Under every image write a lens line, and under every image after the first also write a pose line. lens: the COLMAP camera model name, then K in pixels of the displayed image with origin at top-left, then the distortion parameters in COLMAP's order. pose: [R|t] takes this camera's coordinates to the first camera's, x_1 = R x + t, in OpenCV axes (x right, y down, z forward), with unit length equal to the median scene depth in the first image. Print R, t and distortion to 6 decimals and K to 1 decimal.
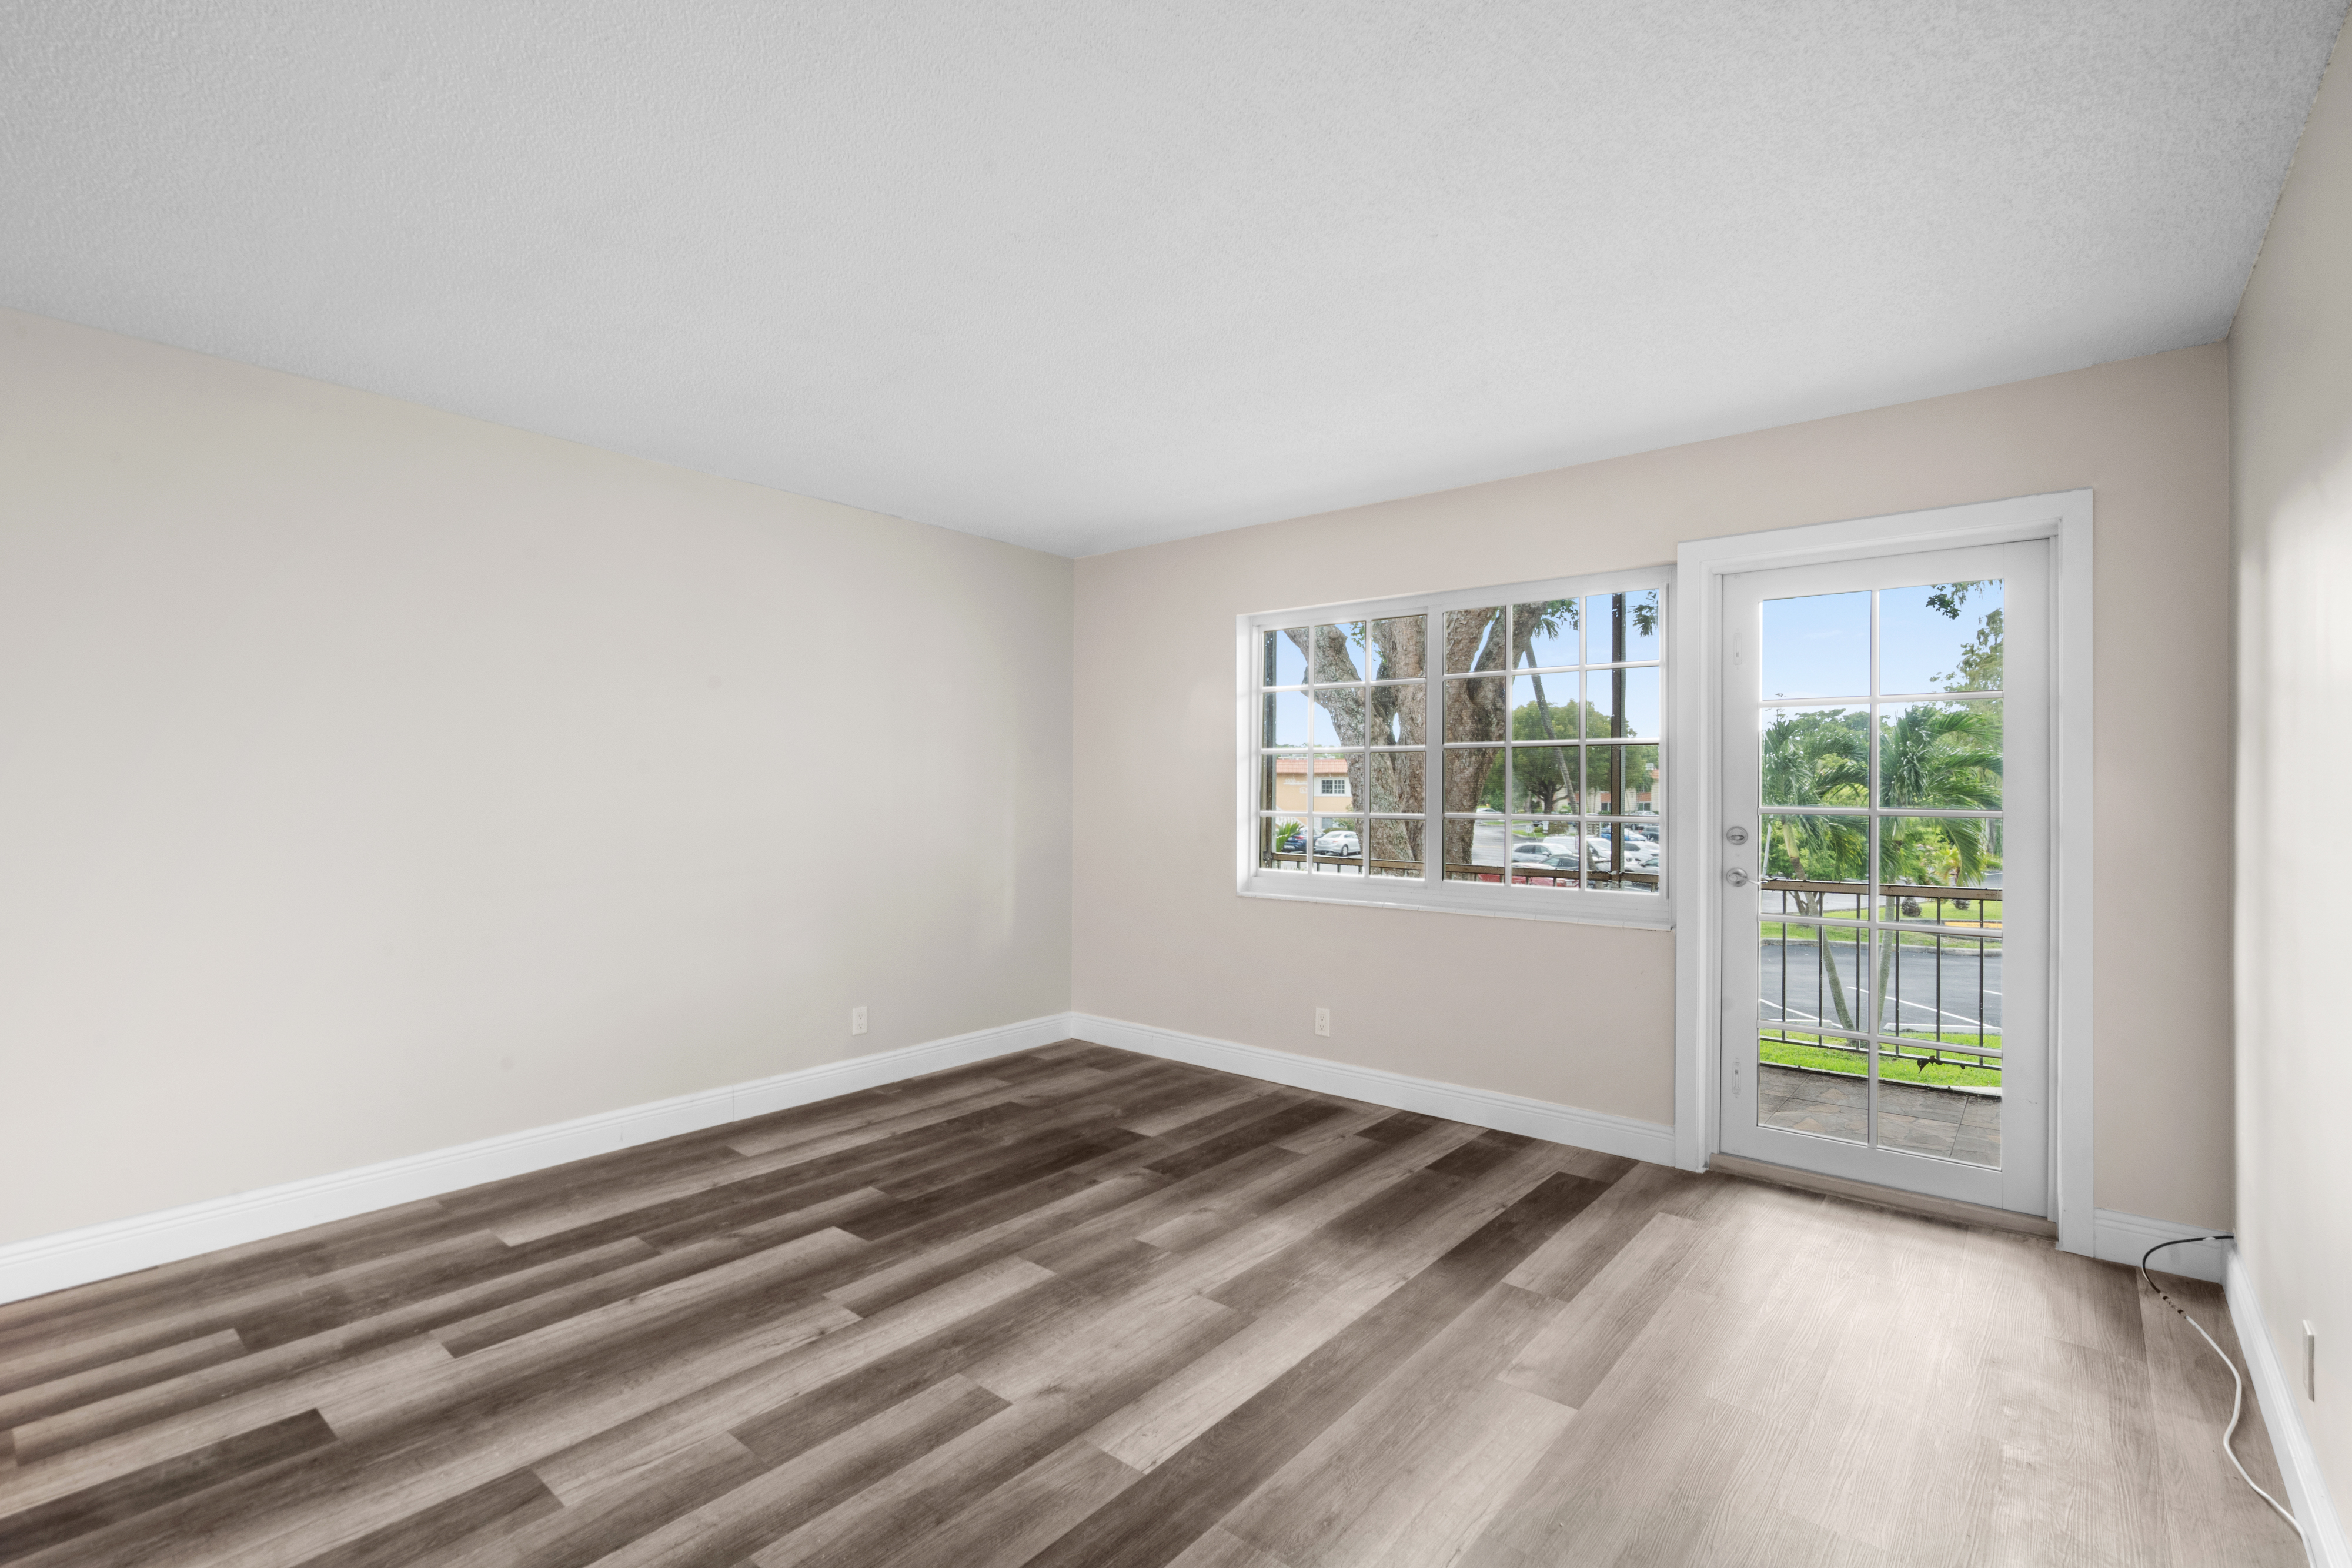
lens RADIAL K [[1087.5, 0, 1176.0], [0, 1087.5, 784.0], [0, 0, 1]] dist [-0.001237, -0.000244]
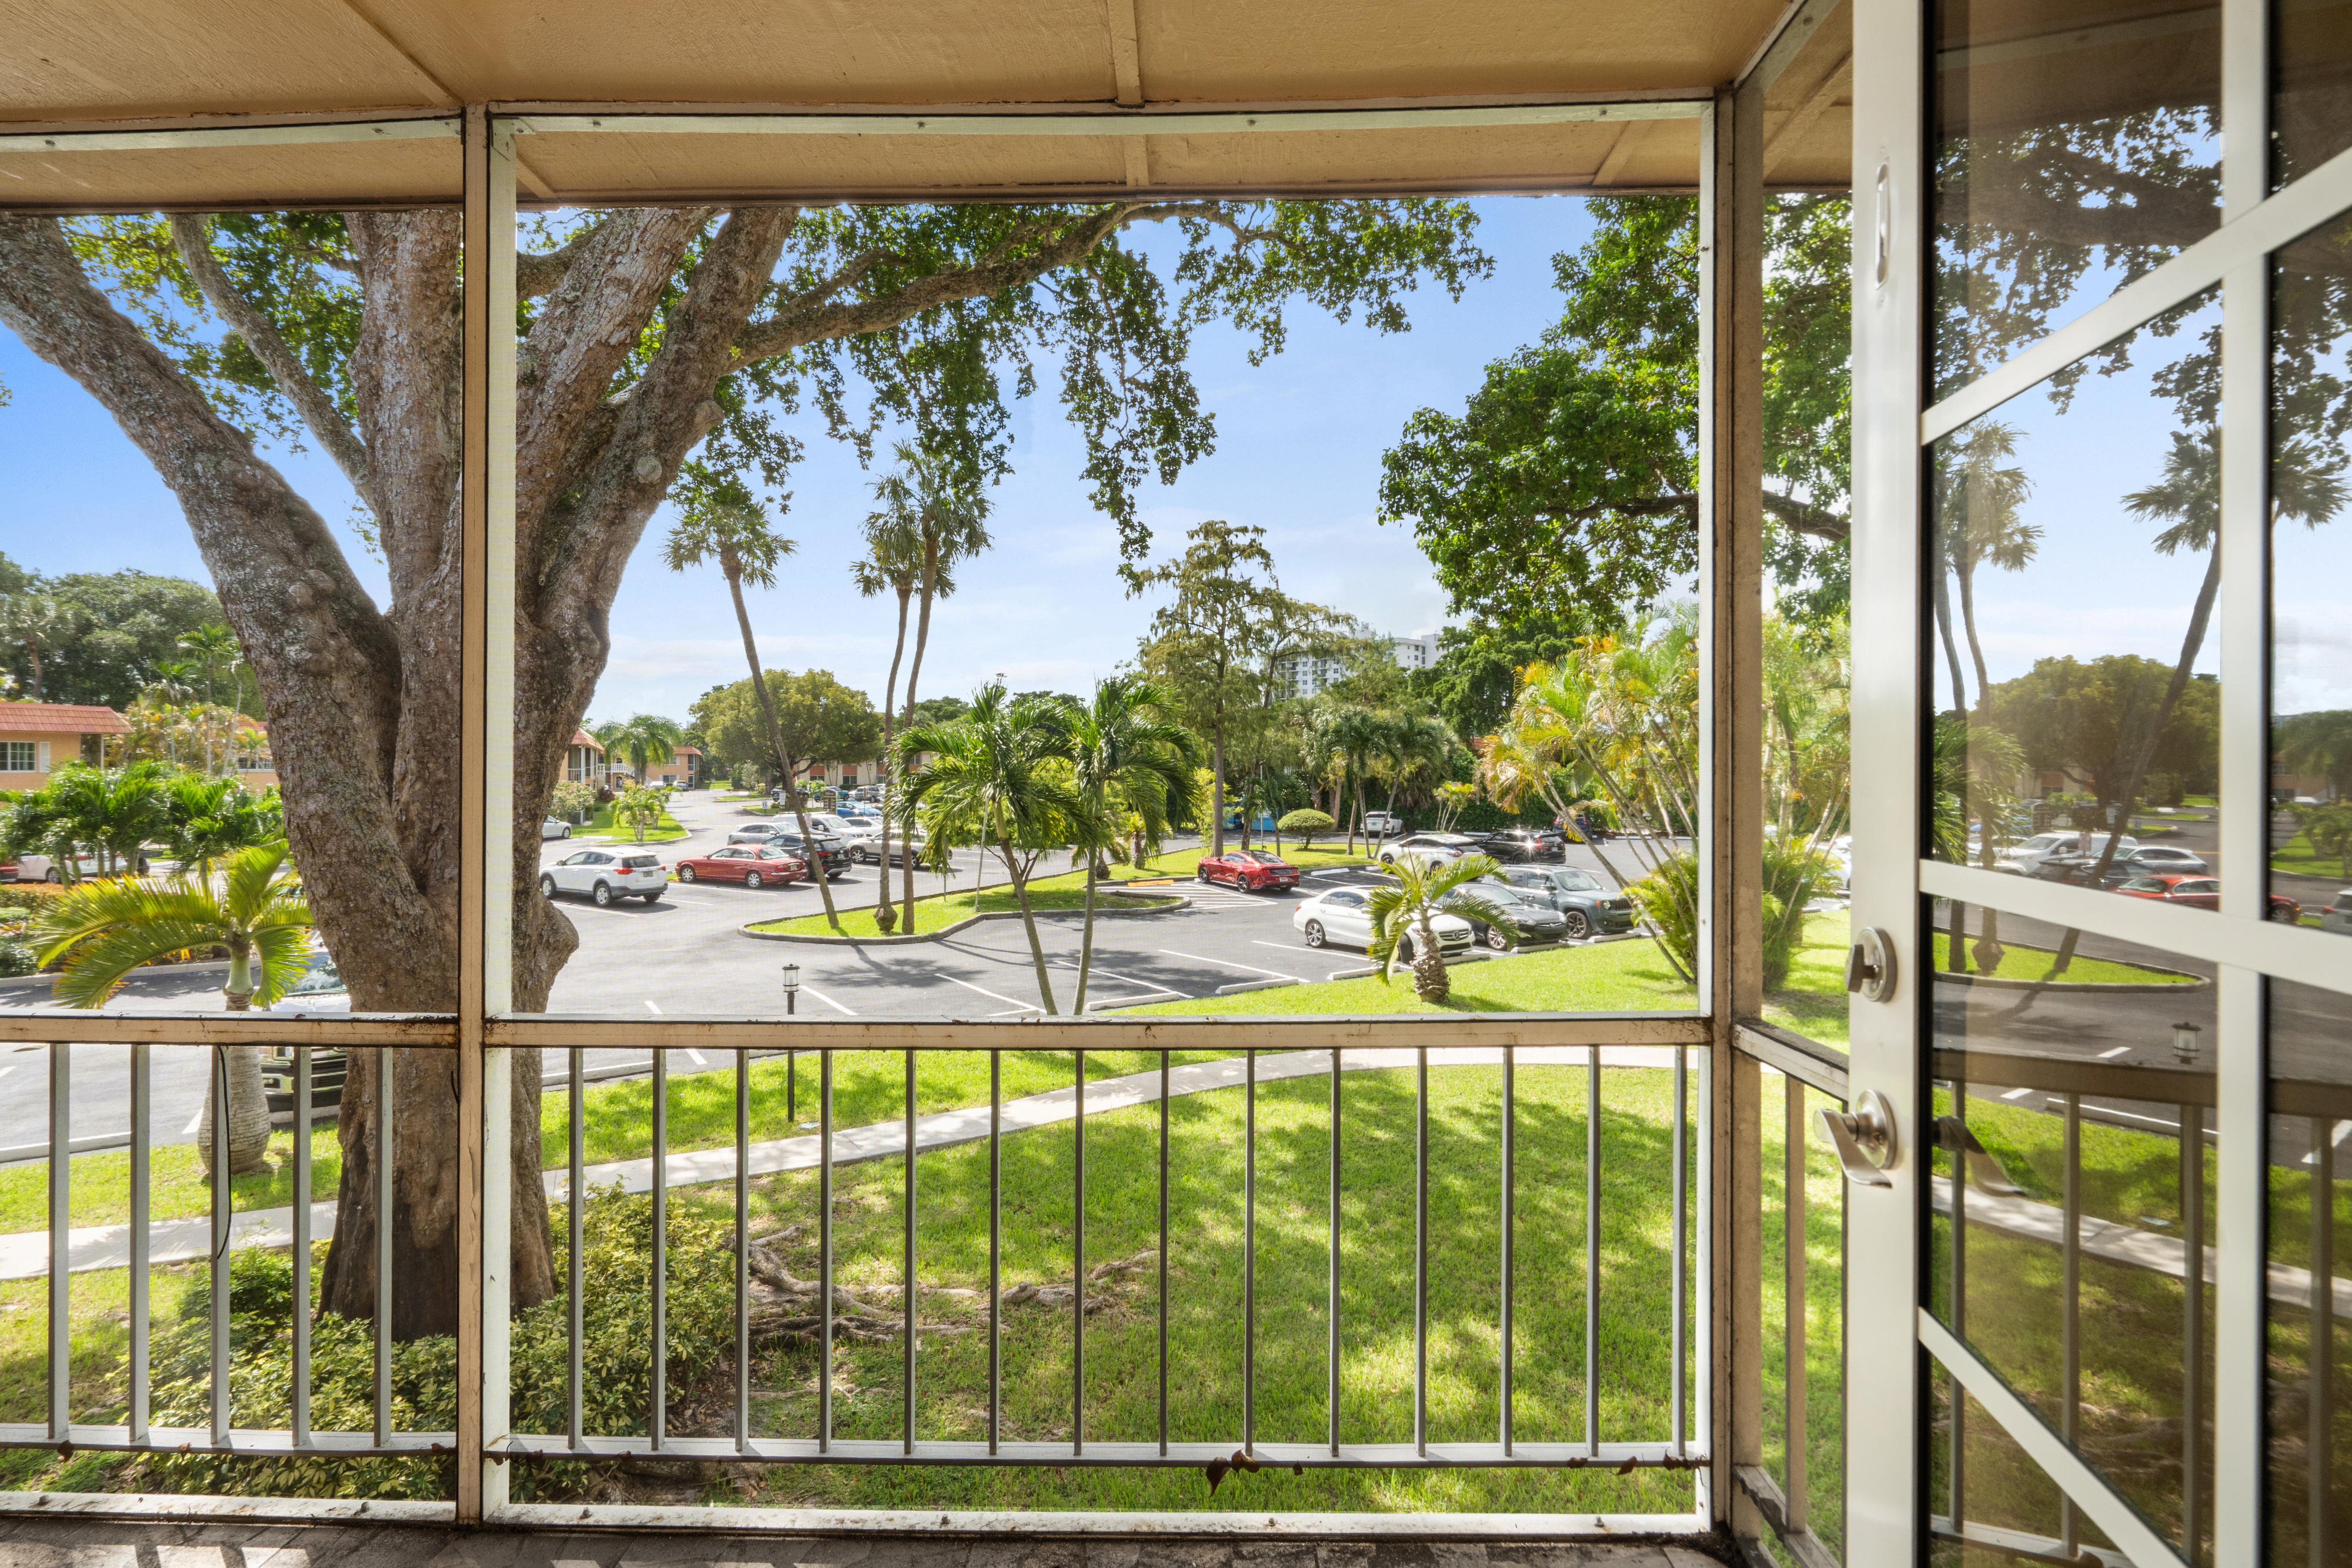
lens RADIAL K [[1087.5, 0, 1176.0], [0, 1087.5, 784.0], [0, 0, 1]] dist [-0.001237, -0.000244]
pose [[0.787400, -0.016023, 0.616234, 0.114076], [-0.000229, 0.999654, 0.026284, -0.000133], [-0.616442, -0.020837, 0.787125, 0.184850]]
